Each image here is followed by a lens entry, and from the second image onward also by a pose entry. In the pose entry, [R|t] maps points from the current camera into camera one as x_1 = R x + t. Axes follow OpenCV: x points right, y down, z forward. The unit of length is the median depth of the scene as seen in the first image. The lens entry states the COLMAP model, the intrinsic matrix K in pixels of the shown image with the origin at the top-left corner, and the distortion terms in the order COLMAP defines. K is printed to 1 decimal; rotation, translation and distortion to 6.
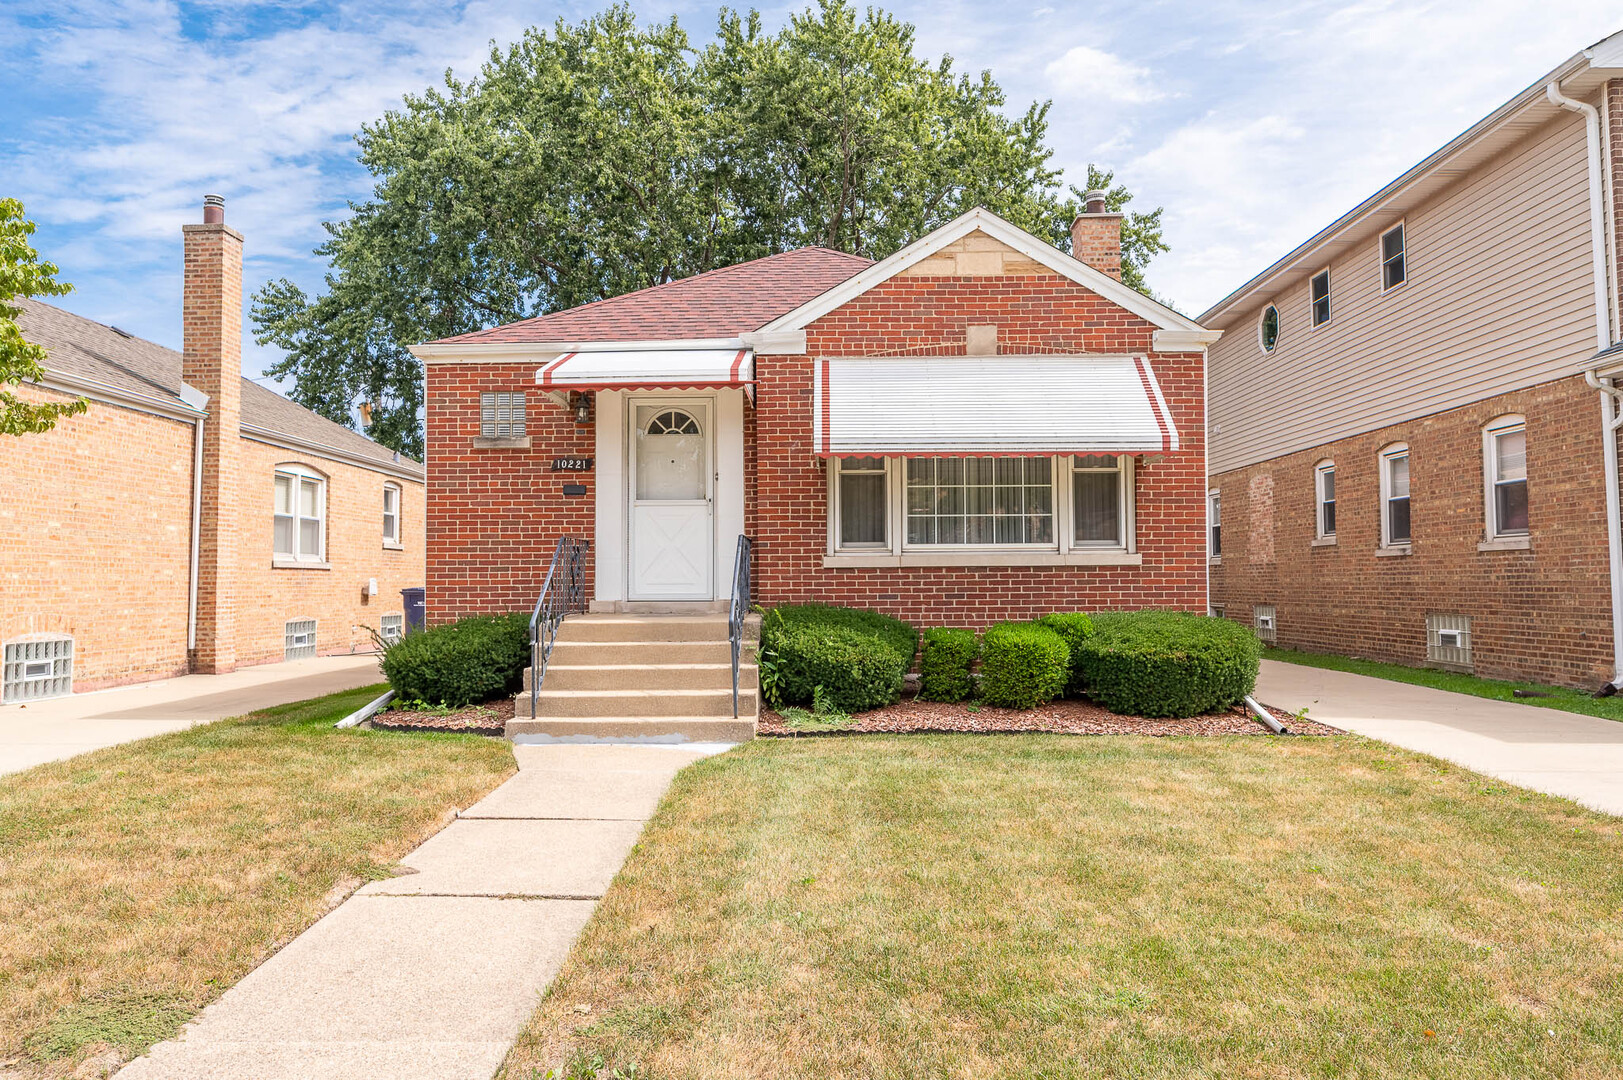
lens RADIAL K [[1146.6, 0, 808.7], [0, 1146.6, 538.4], [0, 0, 1]] dist [-0.011392, -0.005500]
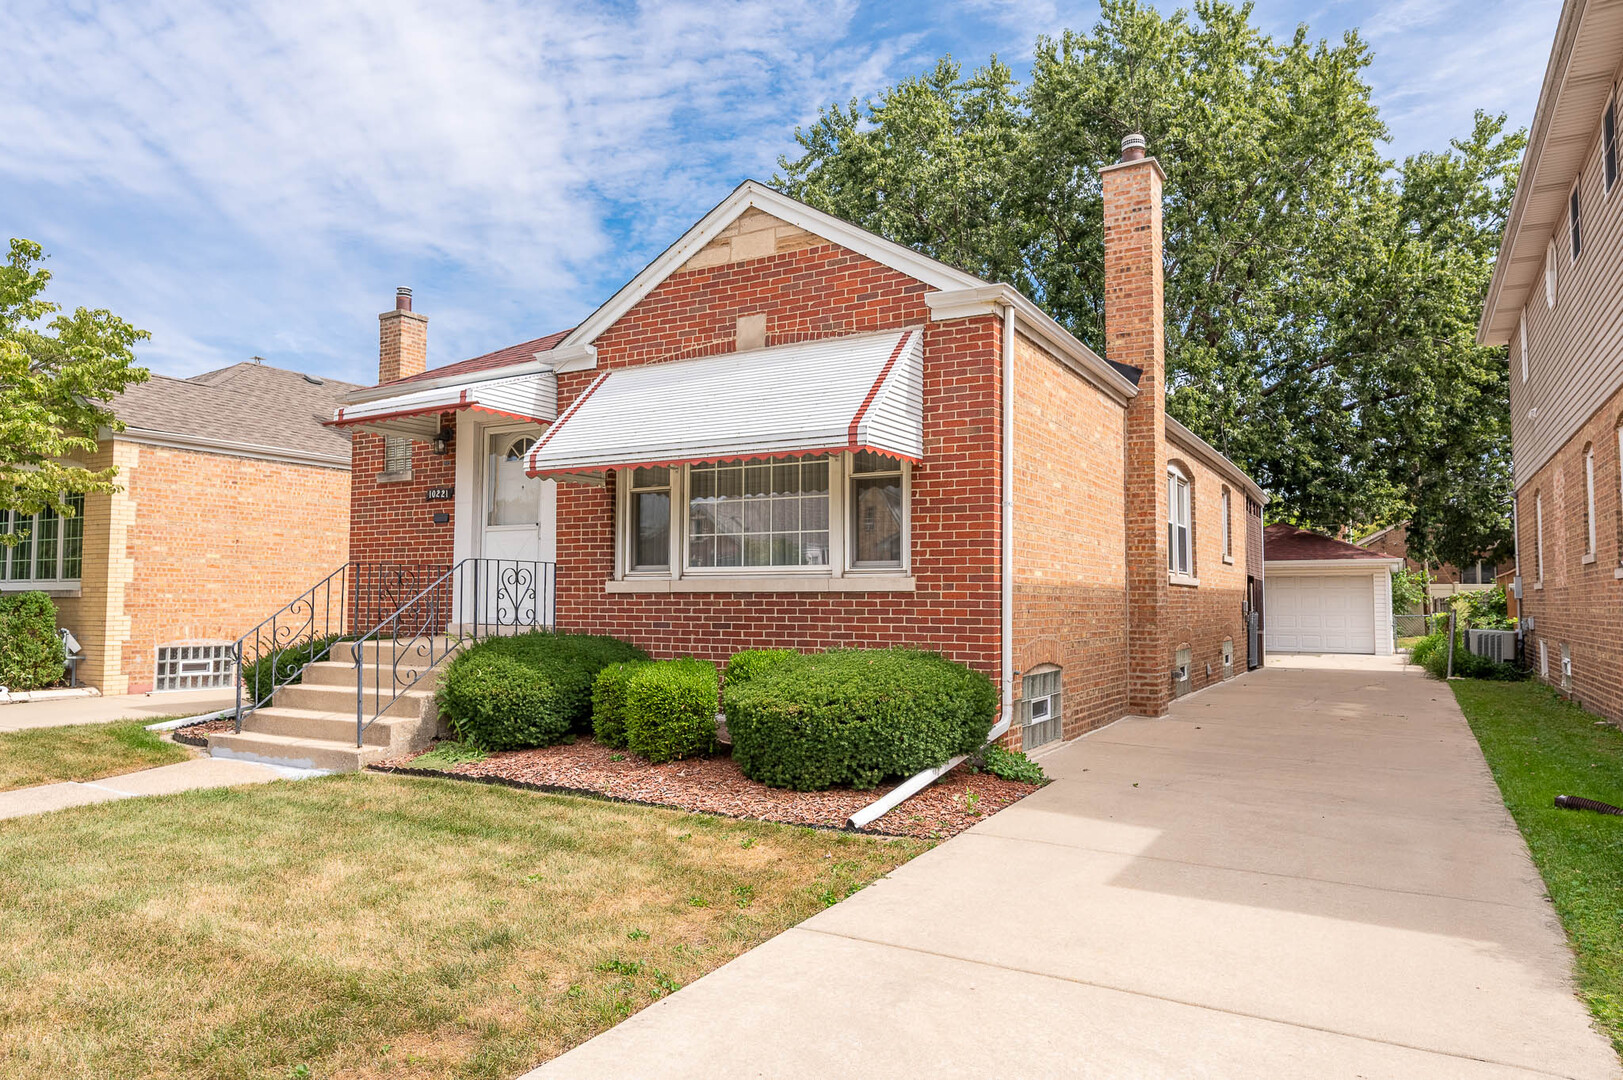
lens RADIAL K [[1033.3, 0, 813.6], [0, 1033.3, 546.5], [0, 0, 1]] dist [-0.003240, 0.002506]
pose [[0.877159, -0.016556, -0.479915, 0.565049], [0.009912, 0.999817, -0.016375, 0.003180], [0.480099, 0.009606, 0.877162, 0.334178]]
